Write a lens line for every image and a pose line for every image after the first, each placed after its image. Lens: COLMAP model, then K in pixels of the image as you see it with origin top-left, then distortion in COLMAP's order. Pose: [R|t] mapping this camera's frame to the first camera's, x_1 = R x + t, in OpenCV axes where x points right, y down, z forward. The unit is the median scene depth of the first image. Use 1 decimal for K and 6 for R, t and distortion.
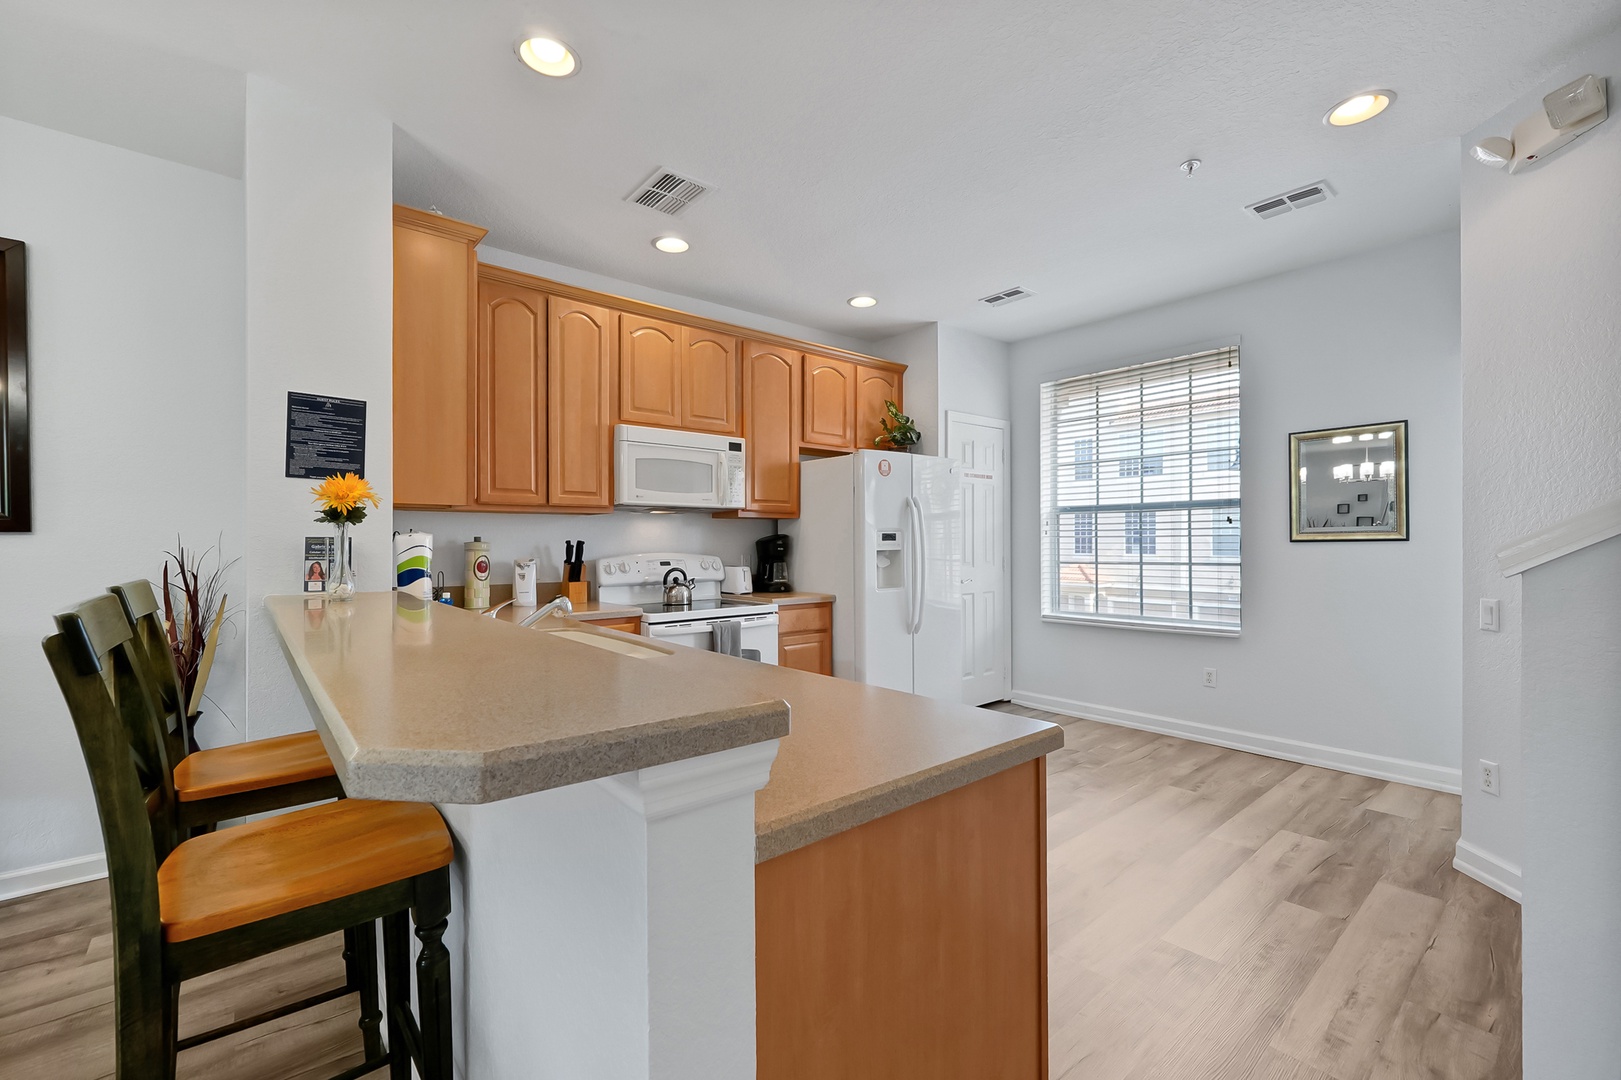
lens RADIAL K [[699.3, 0, 808.0], [0, 699.3, 539.5], [0, 0, 1]] dist [-0.001060, 0.001206]
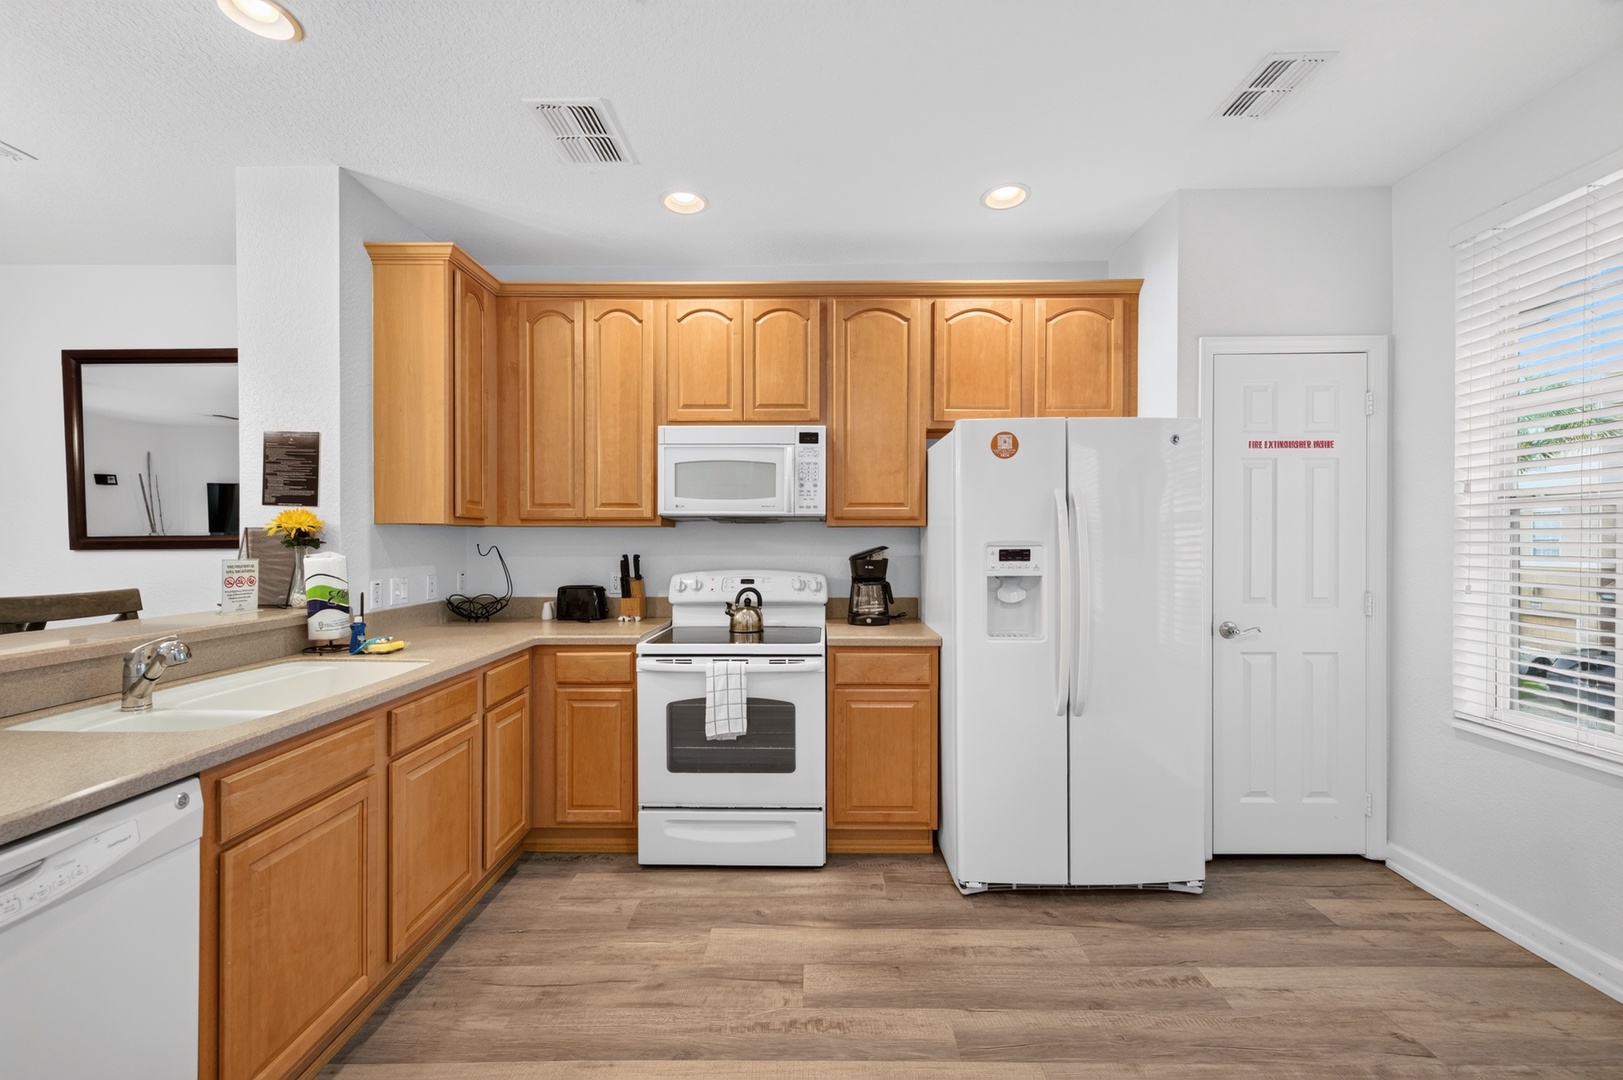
lens RADIAL K [[636.3, 0, 812.9], [0, 636.3, 541.8], [0, 0, 1]] dist [0.007915, -0.002334]
pose [[0.748923, 0.006968, -0.662621, 0.418834], [-0.000616, 0.999952, 0.009819, -0.024765], [0.662657, -0.006945, 0.748891, 0.520830]]
